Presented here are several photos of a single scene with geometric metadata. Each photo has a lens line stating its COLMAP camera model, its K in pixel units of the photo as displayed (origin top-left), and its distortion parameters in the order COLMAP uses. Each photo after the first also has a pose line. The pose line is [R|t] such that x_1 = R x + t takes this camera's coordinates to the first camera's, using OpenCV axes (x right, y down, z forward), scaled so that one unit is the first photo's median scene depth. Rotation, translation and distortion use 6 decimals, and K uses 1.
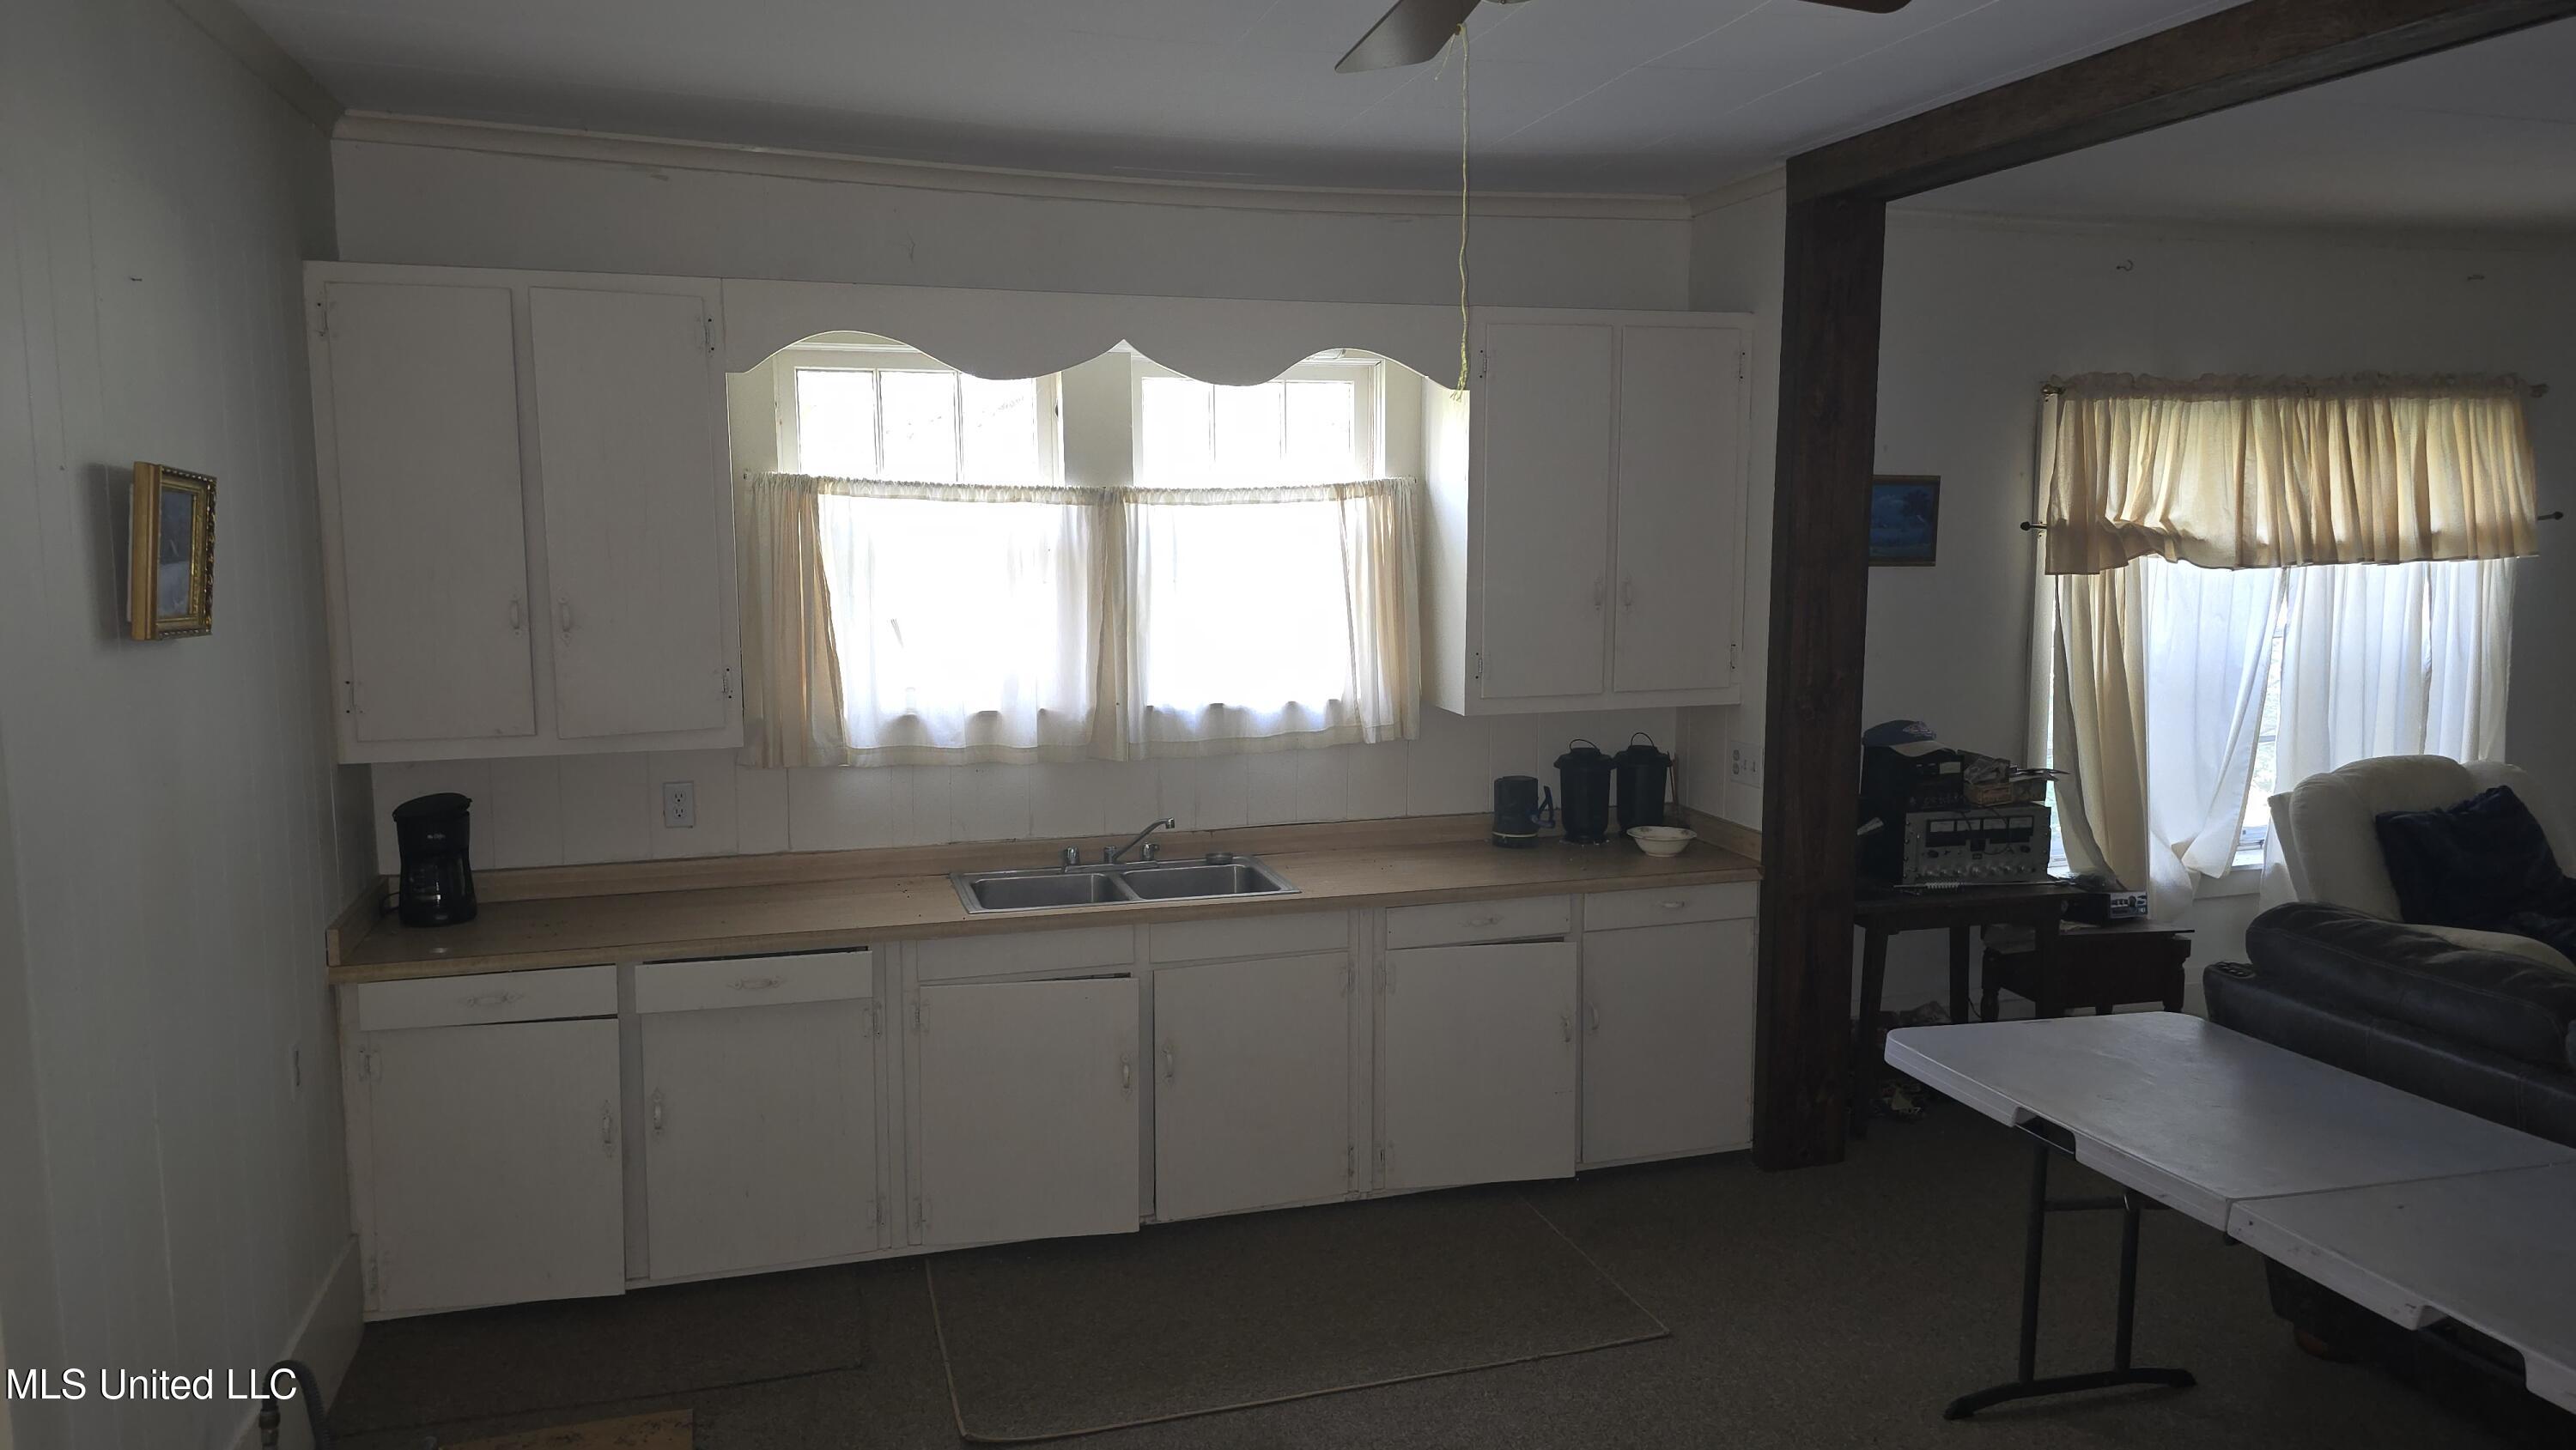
lens RADIAL K [[1728.3, 0, 1297.8], [0, 1728.3, 702.1], [0, 0, 1]] dist [0.081355, -0.080530]
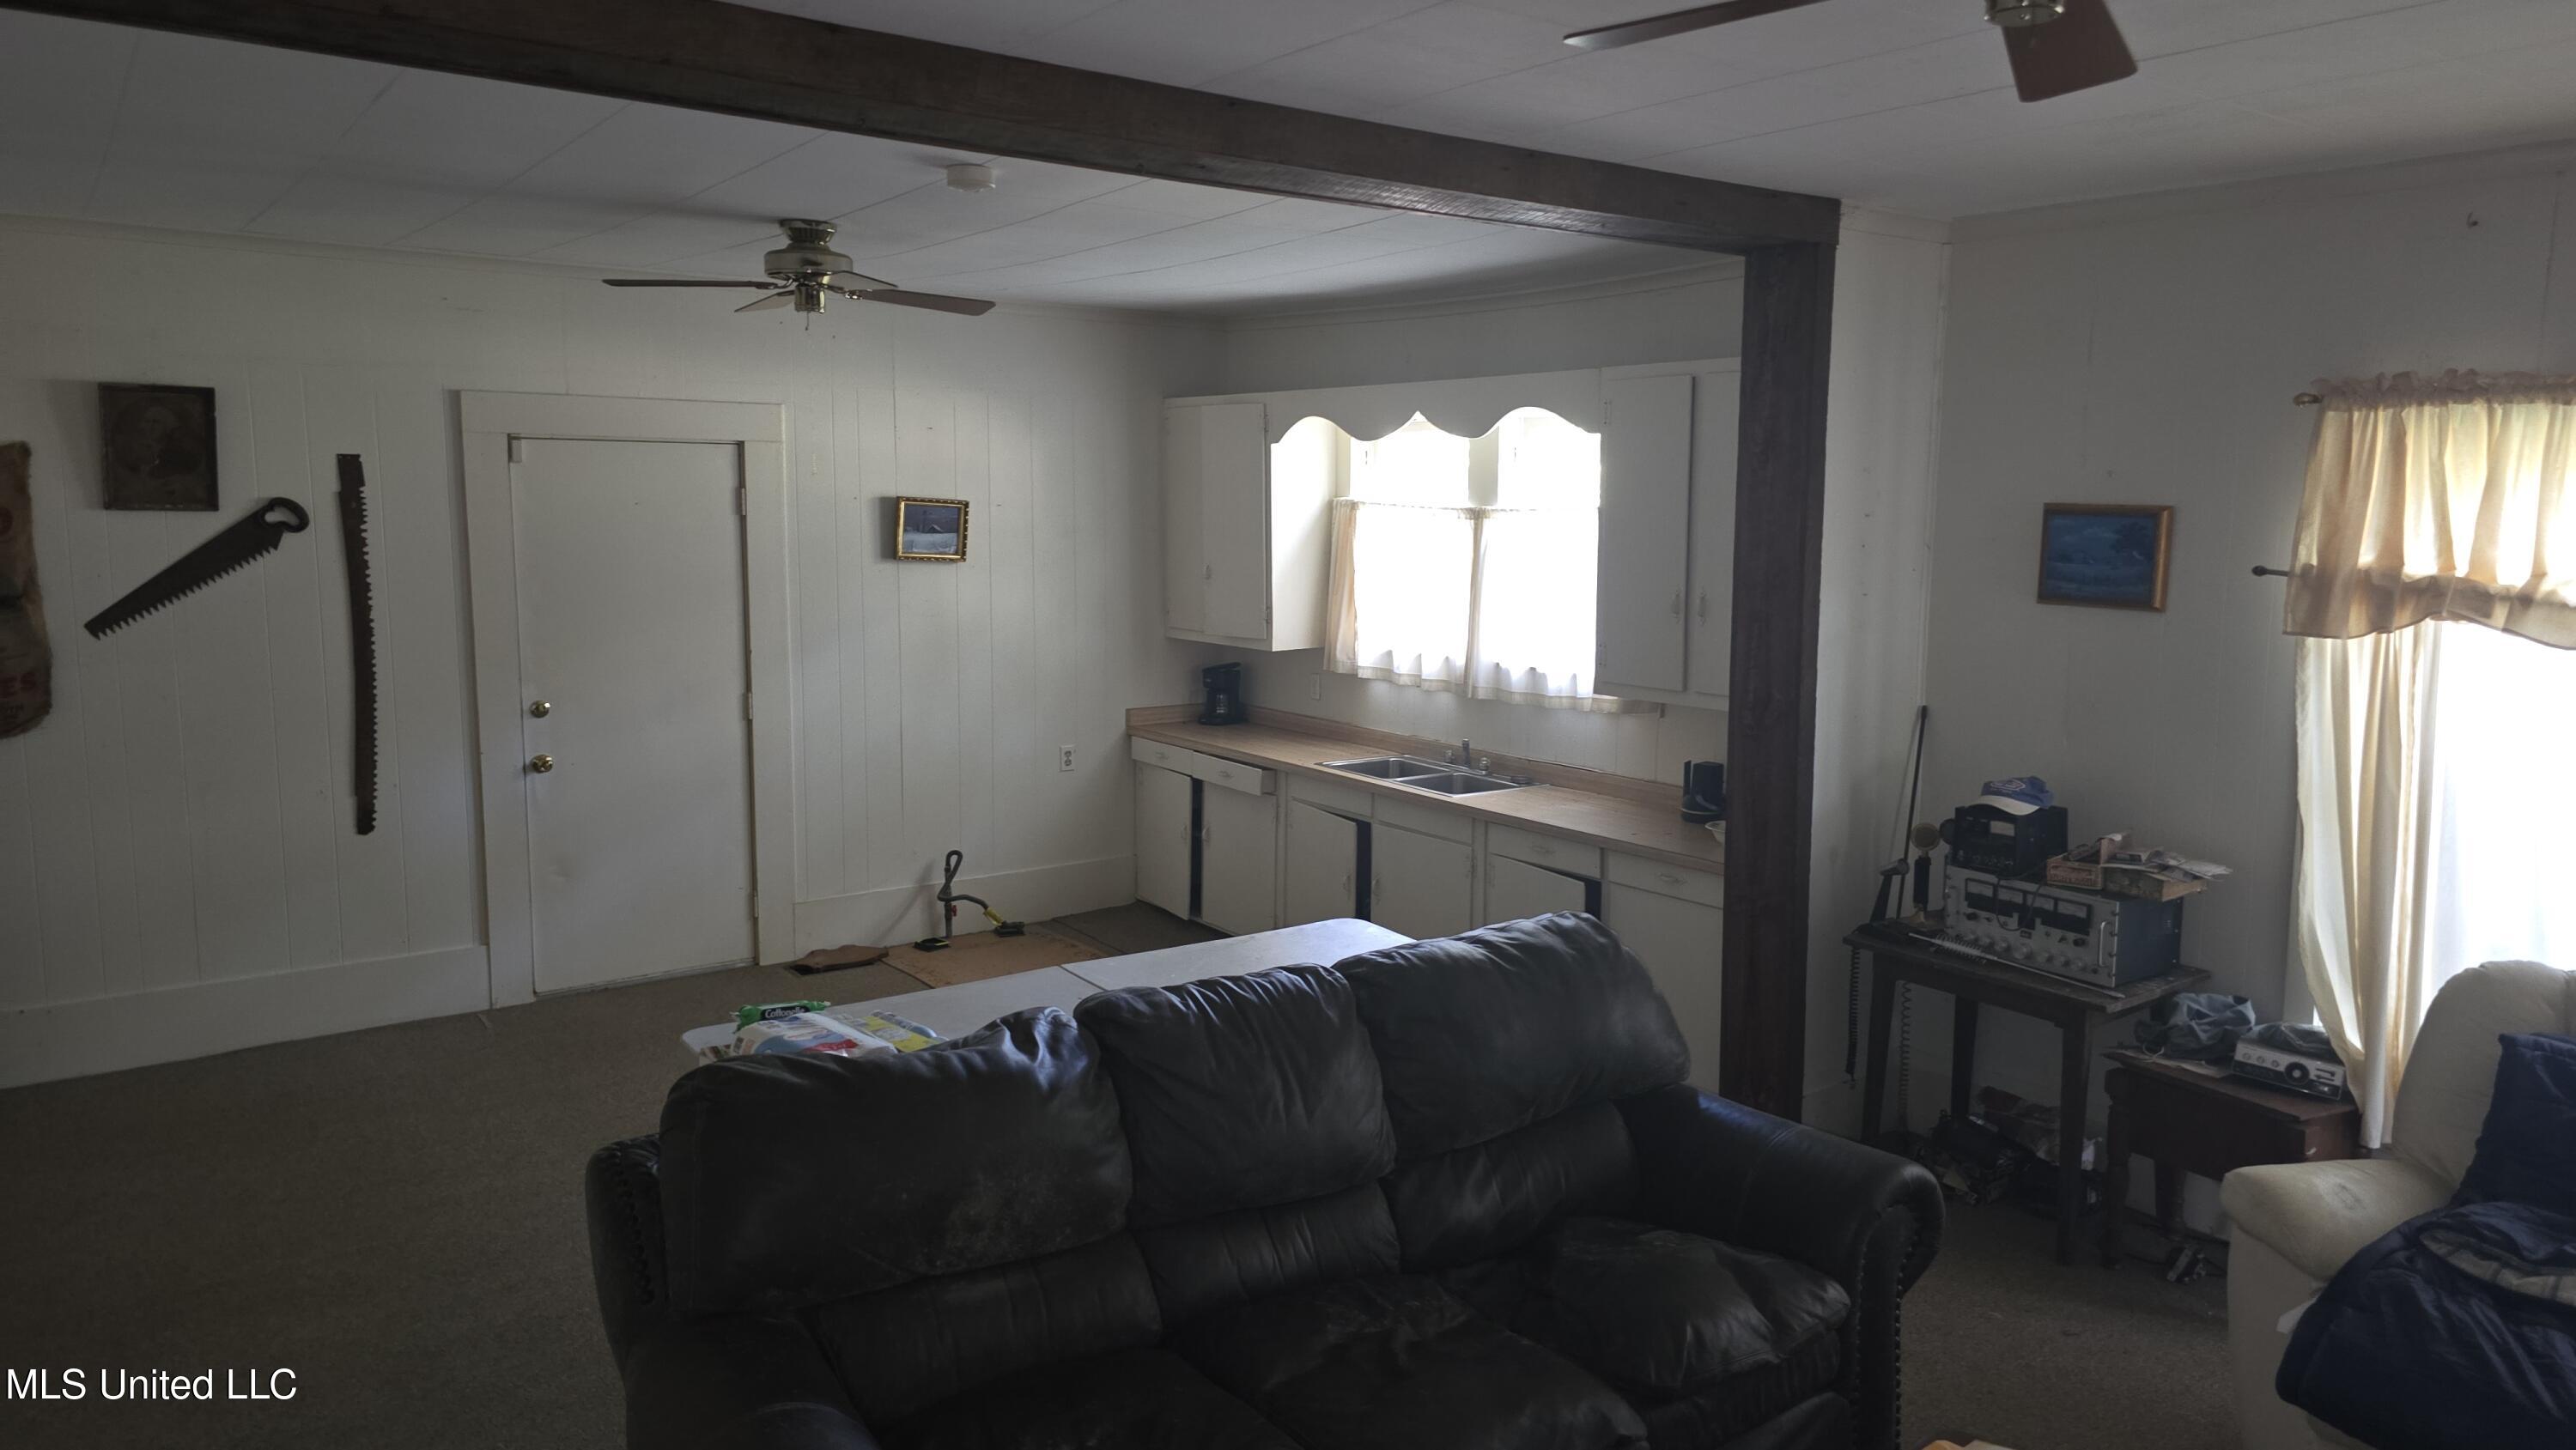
lens RADIAL K [[1728.3, 0, 1297.8], [0, 1728.3, 702.1], [0, 0, 1]] dist [0.081355, -0.080530]
pose [[0.329991, 0.118710, -0.936490, 1.098414], [-0.118335, 0.989438, 0.083724, -0.060290], [0.936538, 0.083192, 0.340553, 0.341583]]
